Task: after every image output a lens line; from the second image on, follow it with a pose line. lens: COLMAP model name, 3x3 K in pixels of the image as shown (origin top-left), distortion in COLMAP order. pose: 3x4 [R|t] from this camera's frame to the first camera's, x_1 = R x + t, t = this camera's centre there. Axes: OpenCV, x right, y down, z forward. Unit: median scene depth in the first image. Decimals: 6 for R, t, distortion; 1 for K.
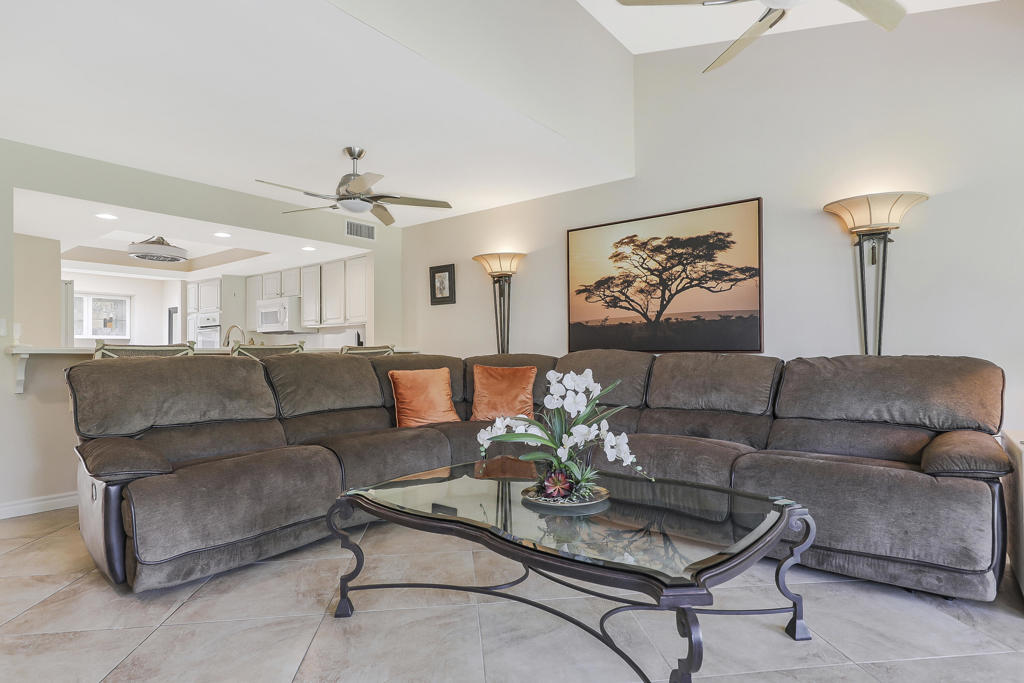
lens RADIAL K [[548.4, 0, 510.9], [0, 548.4, 343.3], [0, 0, 1]] dist [0.019614, 0.000143]
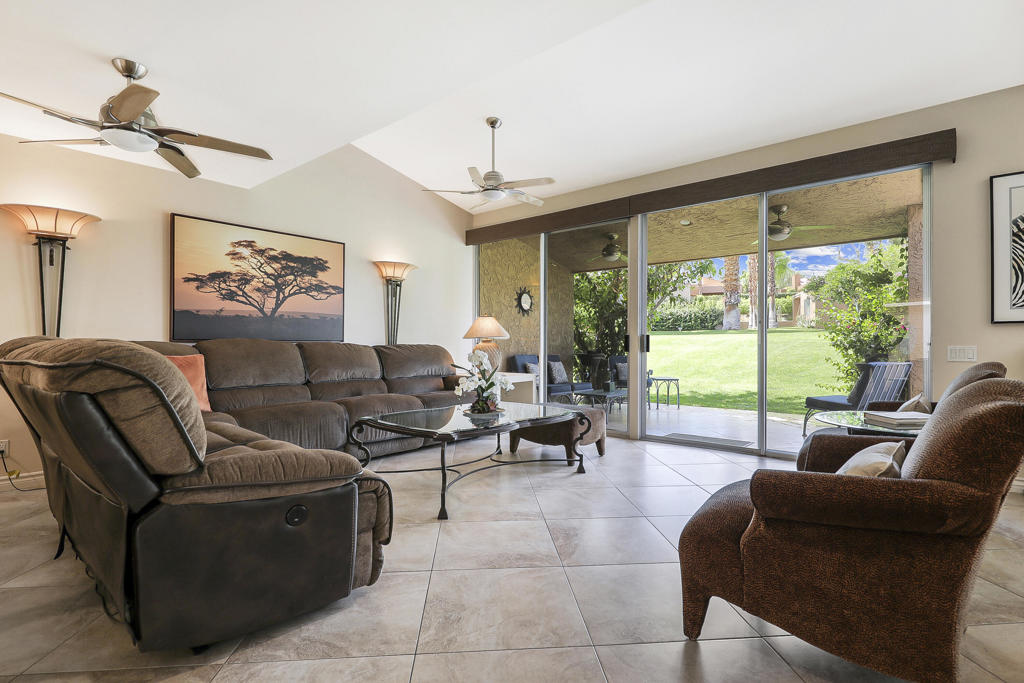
lens RADIAL K [[510.4, 0, 510.9], [0, 510.4, 344.6], [0, 0, 1]] dist [0.020165, -0.000634]
pose [[0.022303, 0.019419, 0.999563, -0.864988], [-0.003165, 0.999808, -0.019353, 0.043704], [-0.999746, -0.002732, 0.022360, 0.433382]]
